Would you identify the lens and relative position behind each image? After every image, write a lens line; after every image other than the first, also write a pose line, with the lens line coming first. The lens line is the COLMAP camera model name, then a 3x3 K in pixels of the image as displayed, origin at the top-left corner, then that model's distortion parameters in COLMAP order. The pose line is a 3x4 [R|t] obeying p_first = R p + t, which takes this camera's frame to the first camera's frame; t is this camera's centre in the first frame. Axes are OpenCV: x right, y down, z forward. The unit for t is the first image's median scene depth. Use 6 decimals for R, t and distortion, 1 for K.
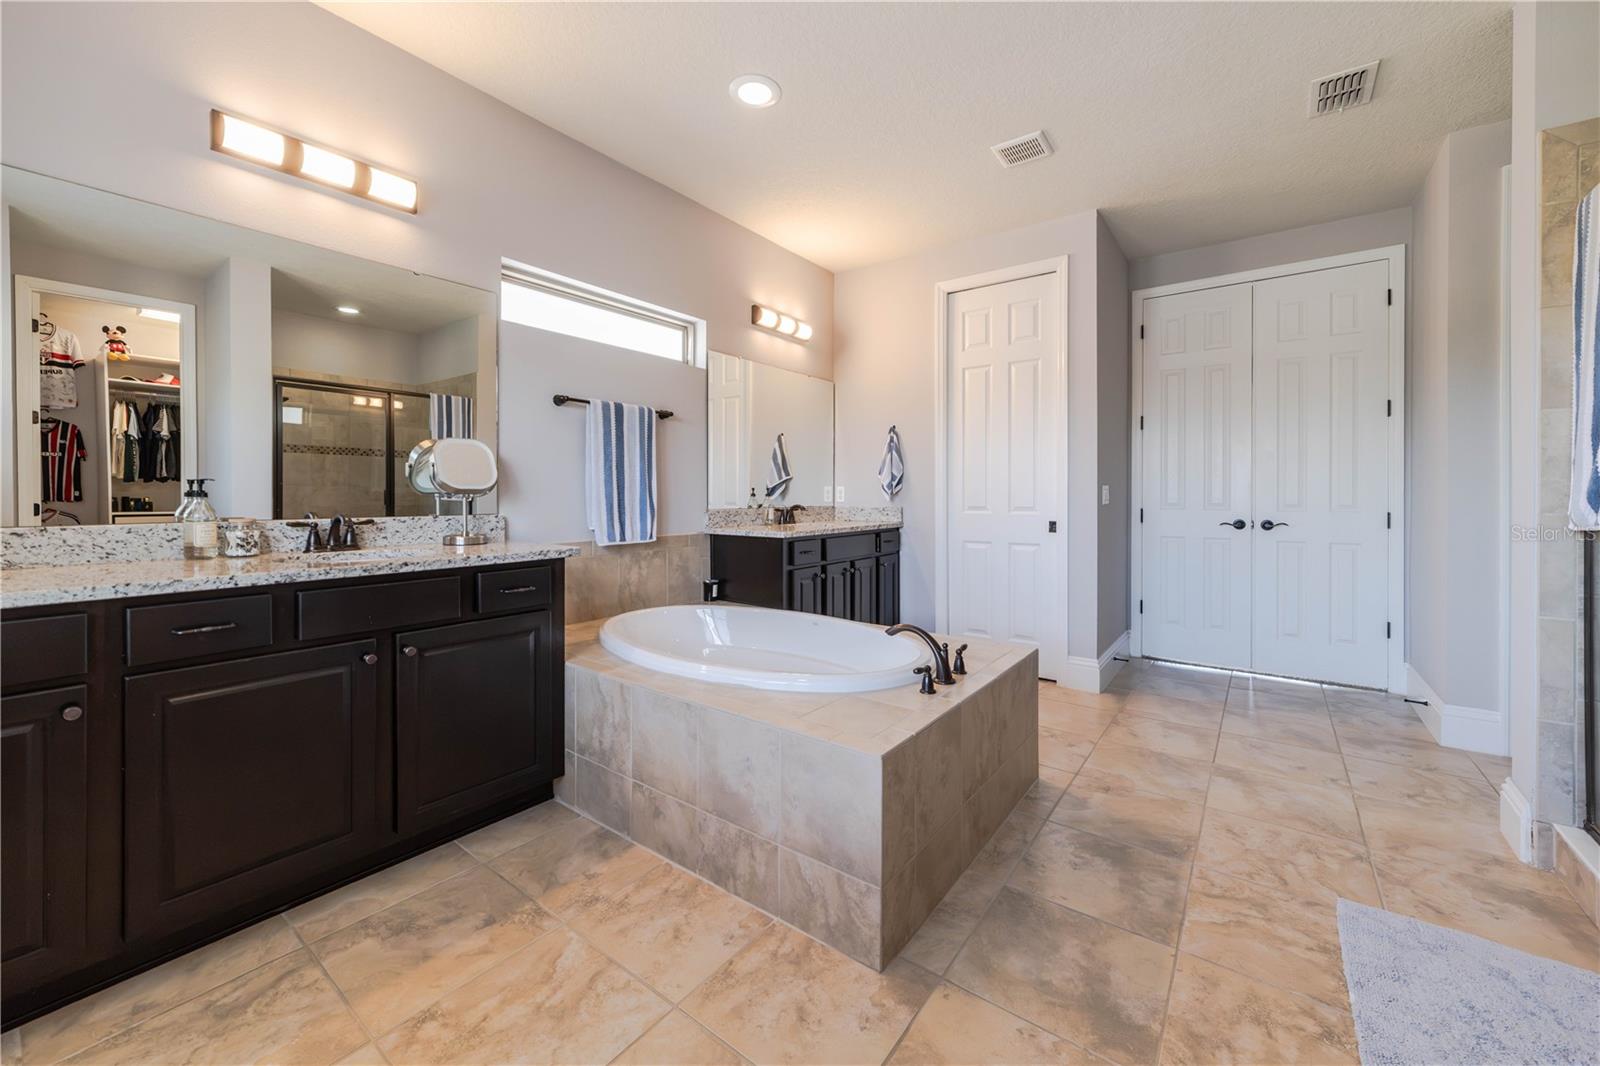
lens RADIAL K [[638.0, 0, 788.8], [0, 638.0, 501.3], [0, 0, 1]] dist [-0.006172, 0.000787]
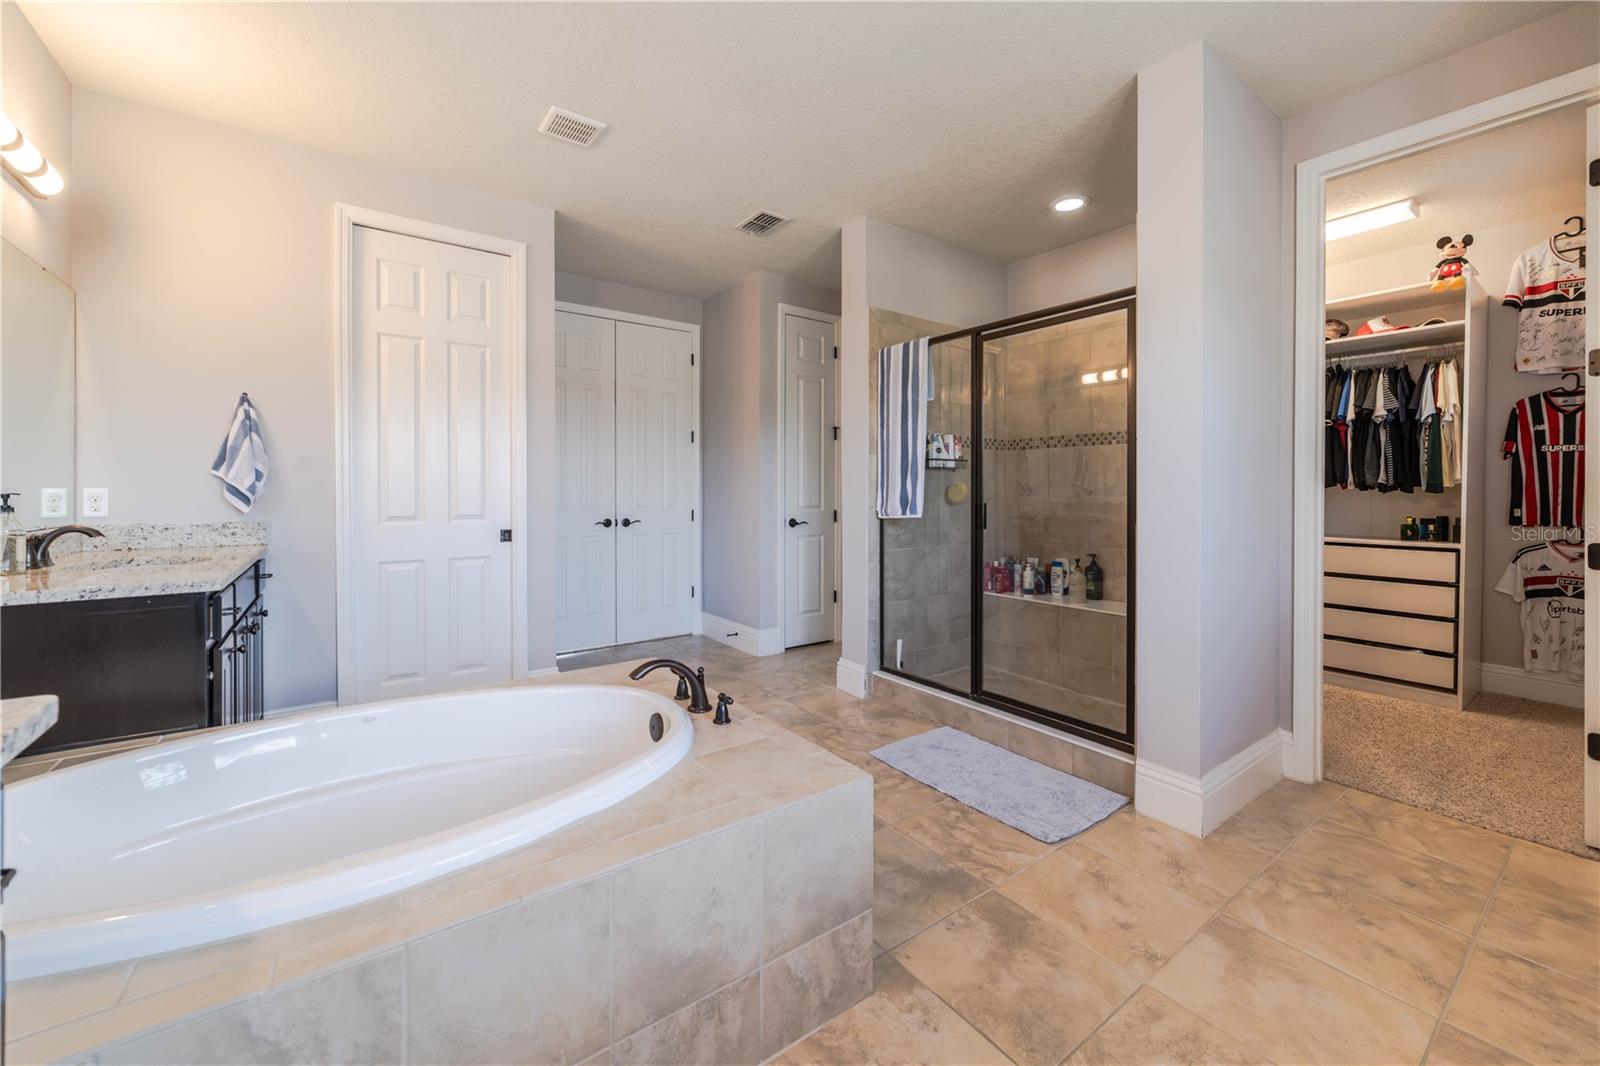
lens RADIAL K [[638.0, 0, 805.6], [0, 638.0, 496.9], [0, 0, 1]] dist [-0.006172, 0.000787]
pose [[0.256269, -0.009222, 0.966561, -0.602057], [0.011336, 0.999914, 0.006534, -0.027863], [-0.966539, 0.009282, 0.256352, 0.606961]]
